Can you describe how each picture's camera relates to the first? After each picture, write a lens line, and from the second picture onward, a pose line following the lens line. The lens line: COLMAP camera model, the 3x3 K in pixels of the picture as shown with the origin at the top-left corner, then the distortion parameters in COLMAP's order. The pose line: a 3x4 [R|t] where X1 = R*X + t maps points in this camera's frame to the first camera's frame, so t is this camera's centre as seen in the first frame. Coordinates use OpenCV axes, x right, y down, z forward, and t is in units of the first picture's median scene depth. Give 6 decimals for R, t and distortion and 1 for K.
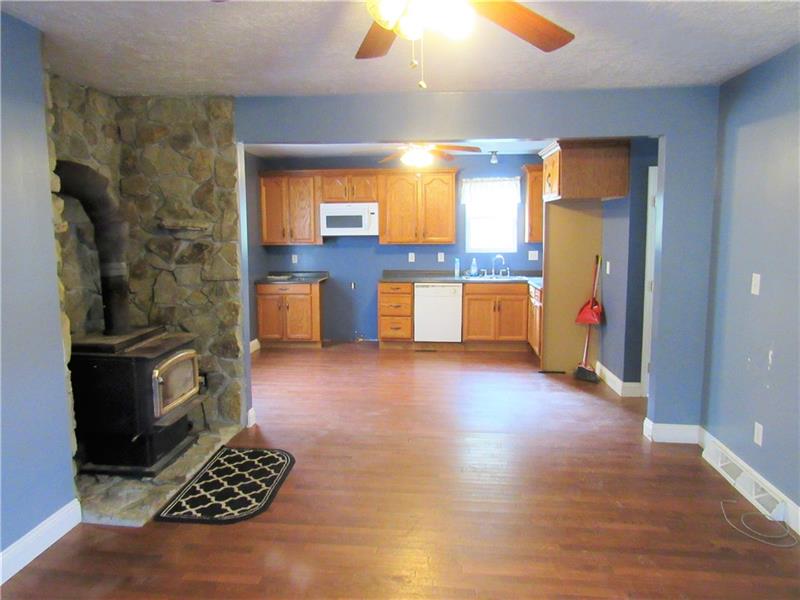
lens RADIAL K [[569.0, 0, 396.2], [0, 569.0, 300.4], [0, 0, 1]] dist [-0.036429, 0.008680]
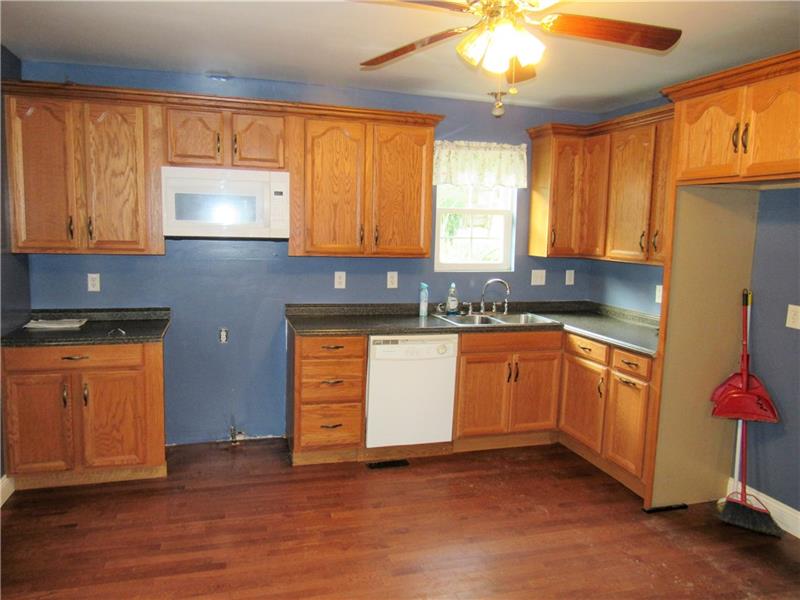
lens RADIAL K [[569.0, 0, 398.8], [0, 569.0, 297.2], [0, 0, 1]] dist [-0.036429, 0.008680]
pose [[0.925899, -0.012382, 0.377568, -0.135802], [0.011906, 0.999923, 0.003595, -0.066840], [-0.377584, 0.001167, 0.925975, 0.531829]]
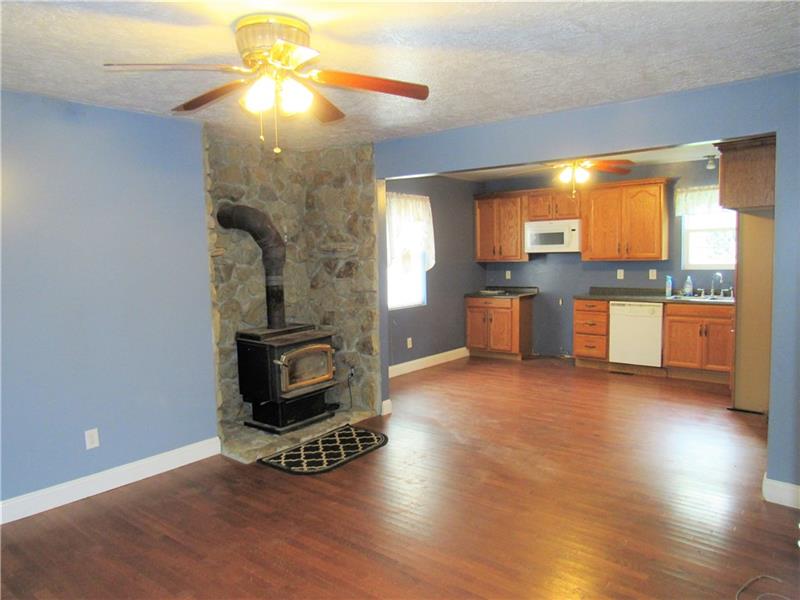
lens RADIAL K [[569.0, 0, 395.7], [0, 569.0, 299.7], [0, 0, 1]] dist [-0.036429, 0.008680]
pose [[0.833126, 0.032510, -0.552126, 0.261548], [-0.048013, 0.998754, -0.013640, -0.002502], [0.550995, 0.037873, 0.833649, 0.004597]]
